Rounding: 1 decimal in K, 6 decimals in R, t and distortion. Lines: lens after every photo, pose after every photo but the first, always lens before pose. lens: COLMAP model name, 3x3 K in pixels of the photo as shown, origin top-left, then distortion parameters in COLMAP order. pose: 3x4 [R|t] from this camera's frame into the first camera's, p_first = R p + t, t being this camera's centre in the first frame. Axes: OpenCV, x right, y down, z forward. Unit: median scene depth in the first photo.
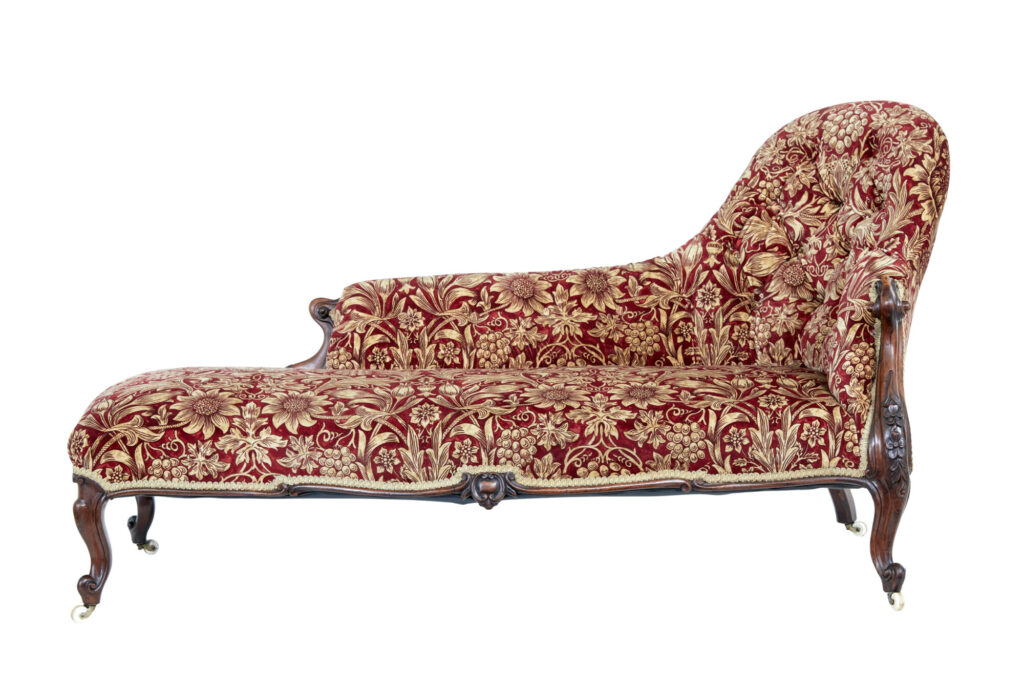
lens RADIAL K [[2112.2, 0, 512.0], [0, 2112.2, 342.5], [0, 0, 1]] dist [-0.039119, 0.205193]
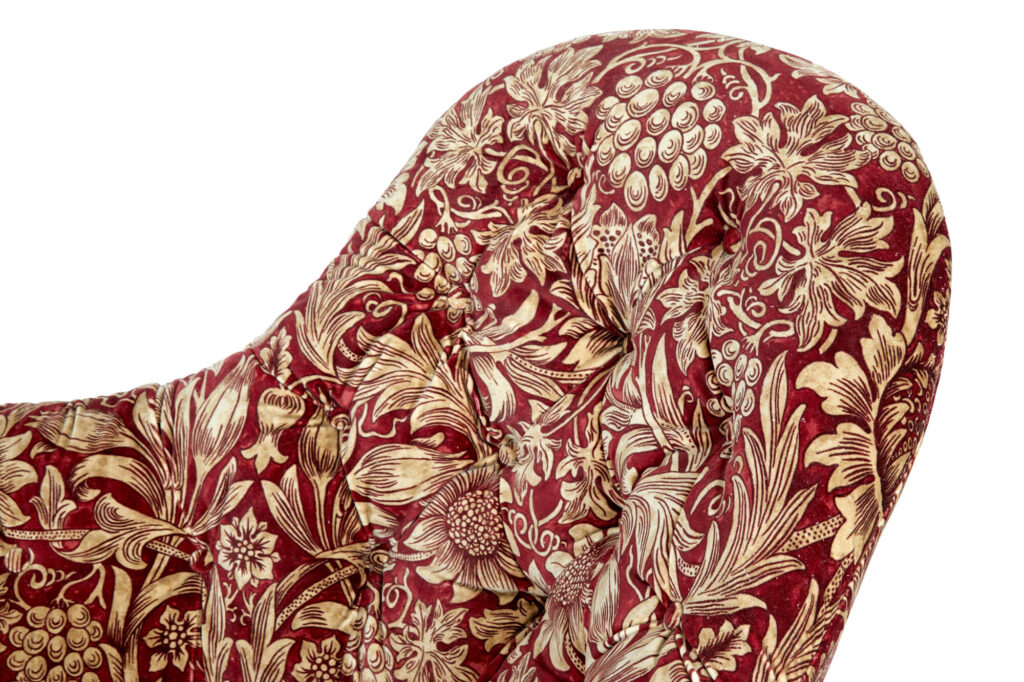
lens RADIAL K [[1666.4, 0, 512.0], [0, 1666.4, 341.0], [0, 0, 1]] dist [-0.002168, -0.020753]
pose [[0.996745, 0.079709, 0.012106, 0.135545], [-0.079439, 0.945321, 0.316318, -0.156320], [0.013769, -0.316250, 0.948576, 0.742540]]
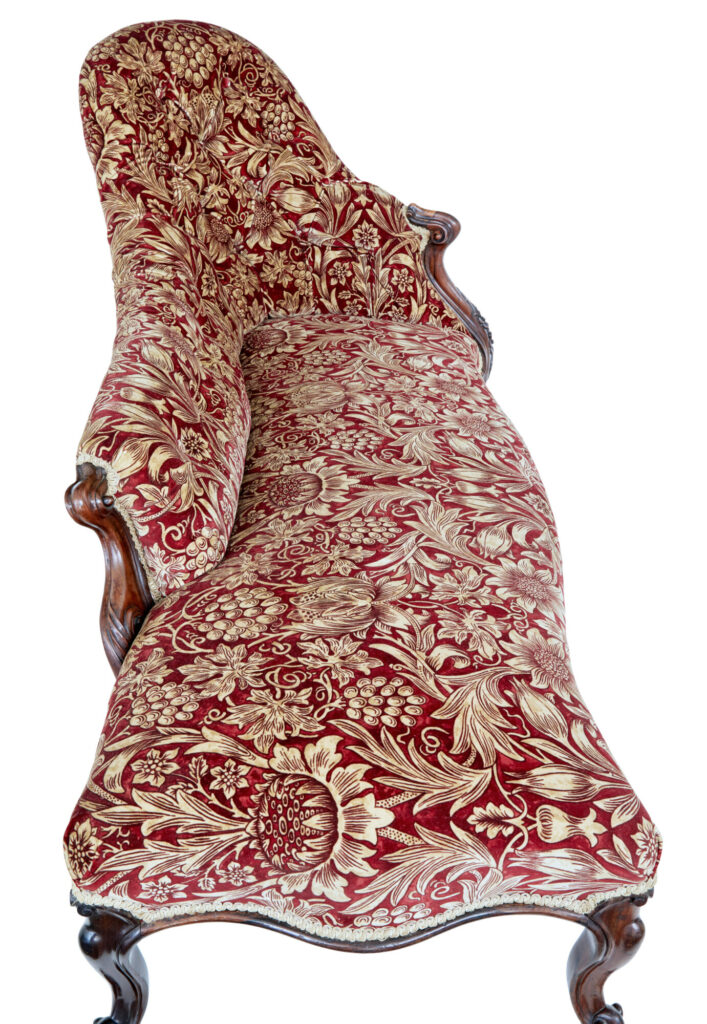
lens RADIAL K [[1165.5, 0, 352.9], [0, 1165.5, 462.7], [0, 0, 1]] dist [0.123027, -0.044302]
pose [[-0.039846, -0.440938, 0.896652, -0.388341], [0.089627, 0.892171, 0.442717, -0.168255], [-0.995178, 0.098005, 0.003970, 0.959606]]
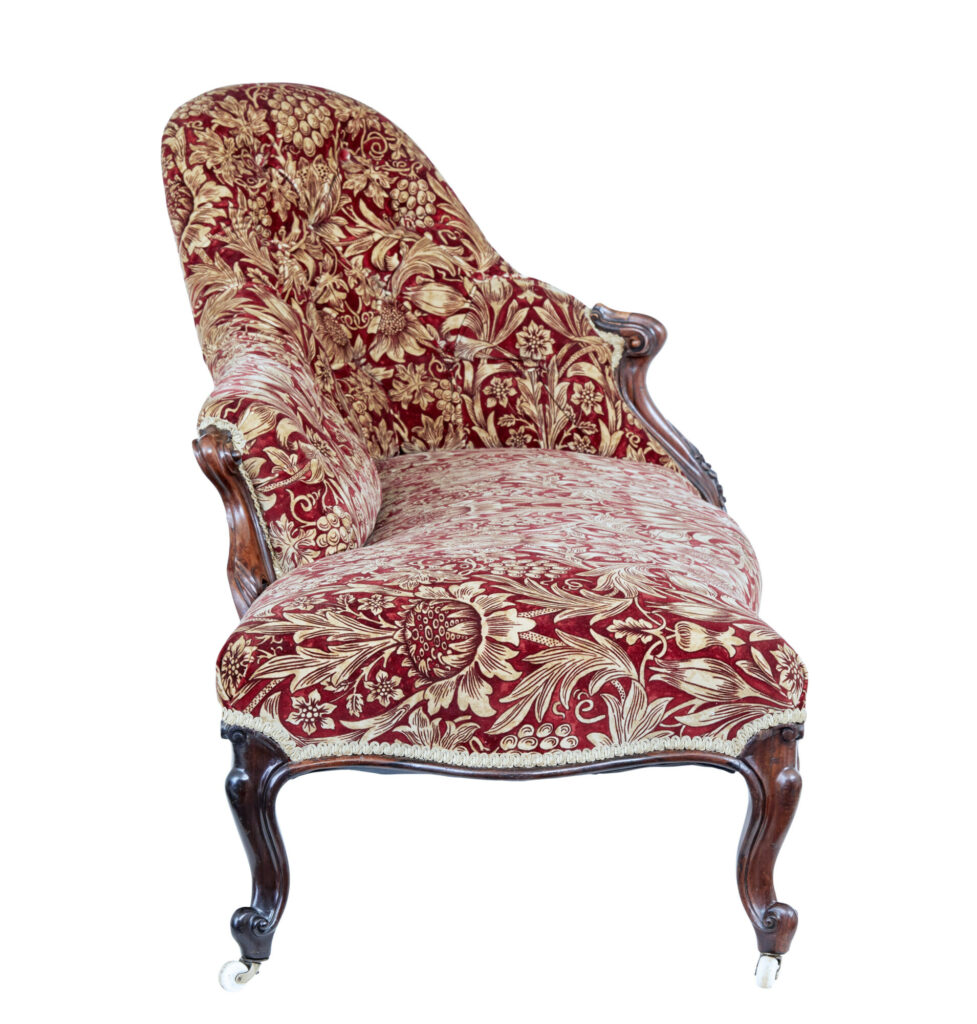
lens RADIAL K [[3204.5, 0, 488.5], [0, 3204.5, 512.0], [0, 0, 1]] dist [0.112677, -0.976620]
pose [[-0.012369, -0.116144, 0.993155, -0.936802], [0.119071, 0.985993, 0.116790, -0.091675], [-0.992809, 0.119701, 0.001634, 0.965981]]
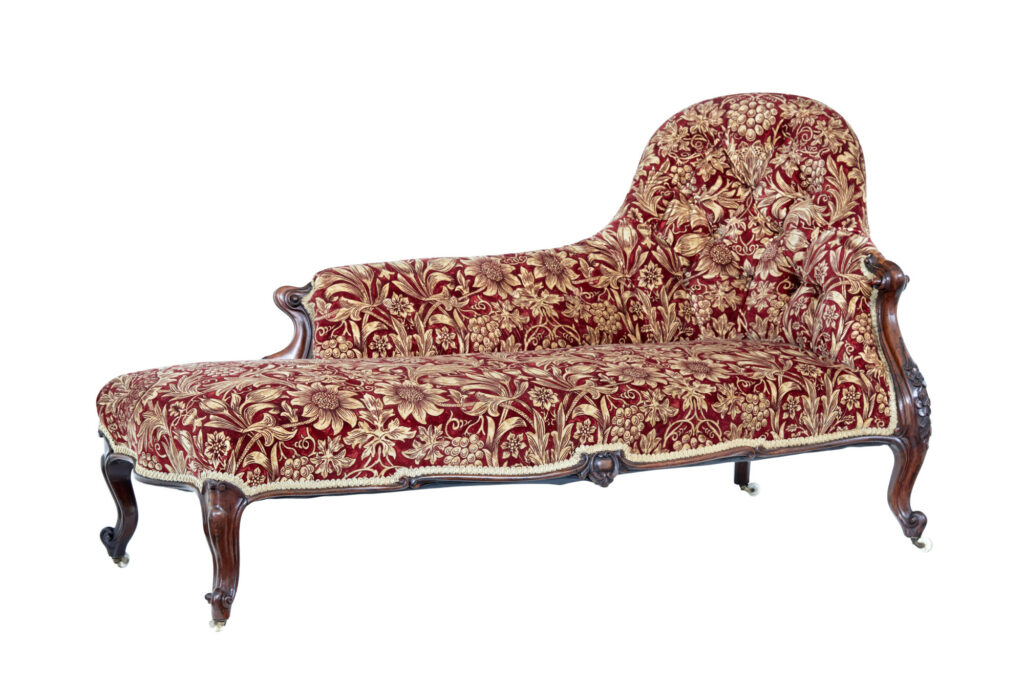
lens RADIAL K [[2112.2, 0, 512.0], [0, 2112.2, 341.5], [0, 0, 1]] dist [-0.039119, 0.205193]
pose [[0.875084, -0.035052, 0.482699, -0.481486], [0.033085, 0.999373, 0.012593, -0.004875], [-0.482838, 0.004950, 0.875696, 0.116996]]
